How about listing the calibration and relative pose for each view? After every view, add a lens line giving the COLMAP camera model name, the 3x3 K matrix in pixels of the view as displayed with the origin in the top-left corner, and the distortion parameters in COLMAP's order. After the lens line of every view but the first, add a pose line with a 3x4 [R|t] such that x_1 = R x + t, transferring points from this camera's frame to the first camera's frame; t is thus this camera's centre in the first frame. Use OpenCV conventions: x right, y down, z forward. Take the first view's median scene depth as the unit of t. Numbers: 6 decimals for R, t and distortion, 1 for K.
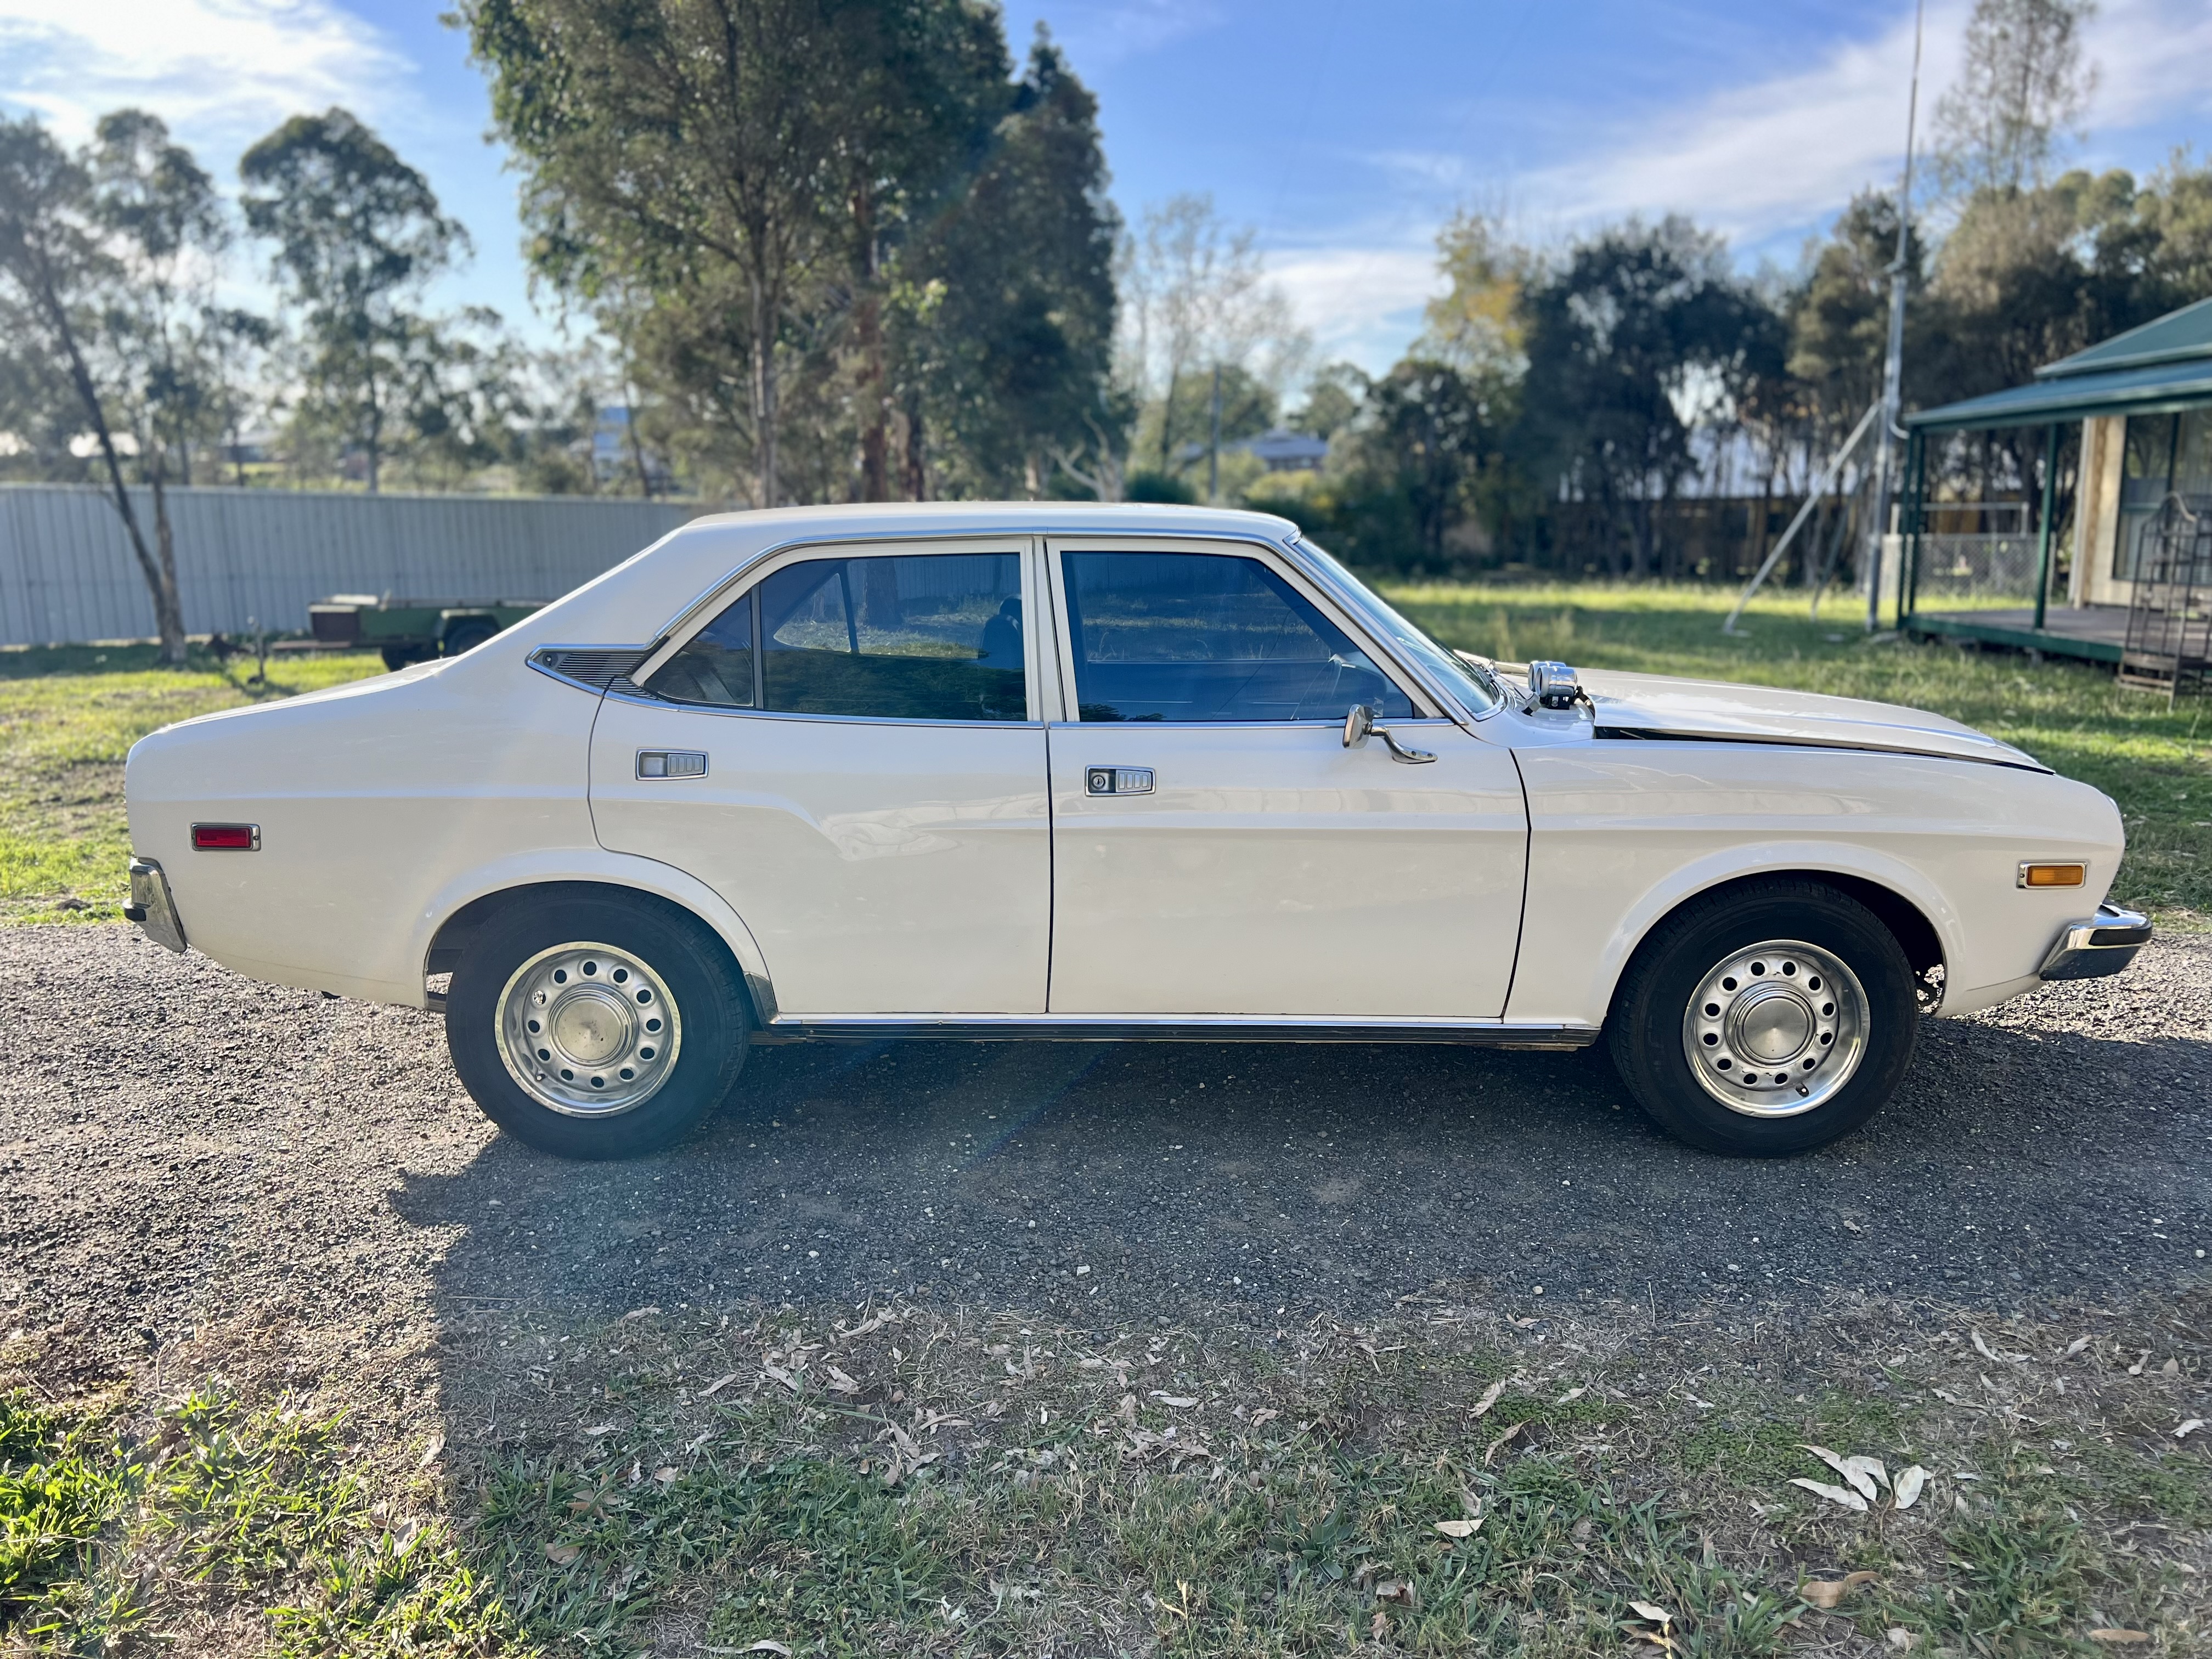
lens RADIAL K [[1720.9, 0, 1106.0], [0, 1720.9, 829.5], [0, 0, 1]] dist [0.027808, 0.000299]
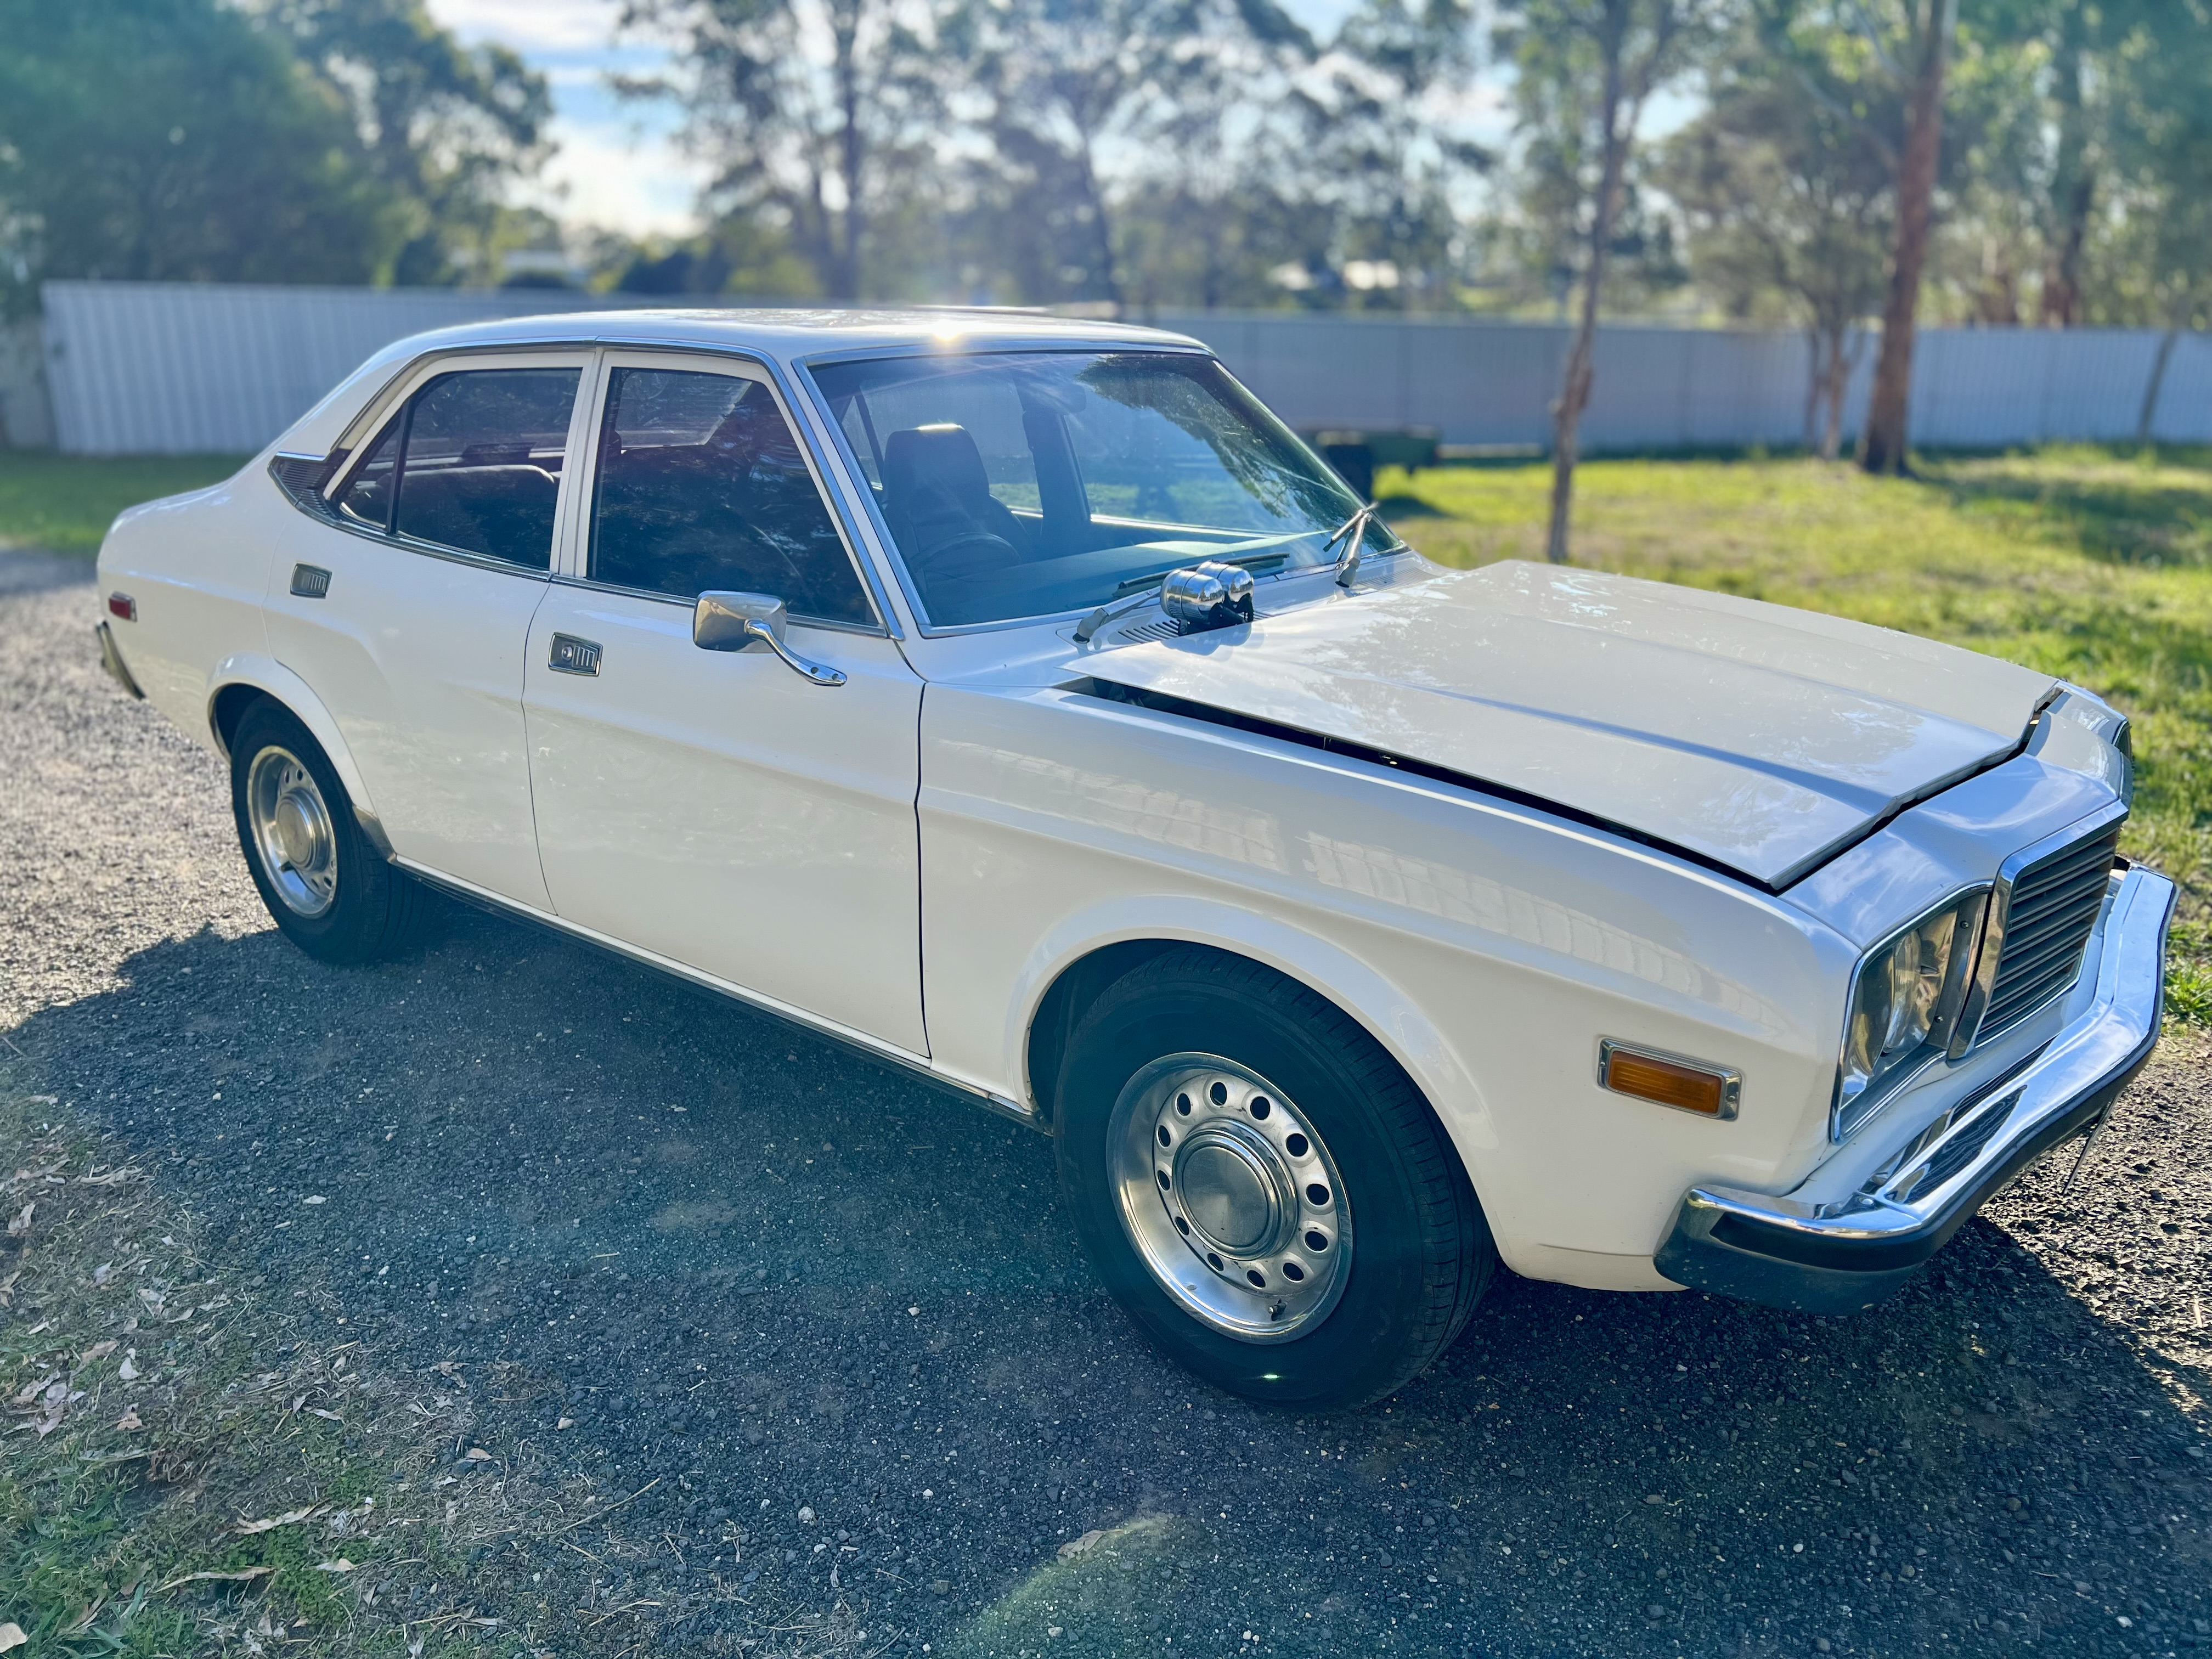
lens RADIAL K [[1720.9, 0, 1106.0], [0, 1720.9, 829.5], [0, 0, 1]] dist [0.027808, 0.000299]
pose [[0.759528, 0.188735, -0.622492, 0.711100], [-0.129734, 0.981708, 0.139353, -0.092875], [0.637406, -0.025084, 0.770119, 0.510310]]
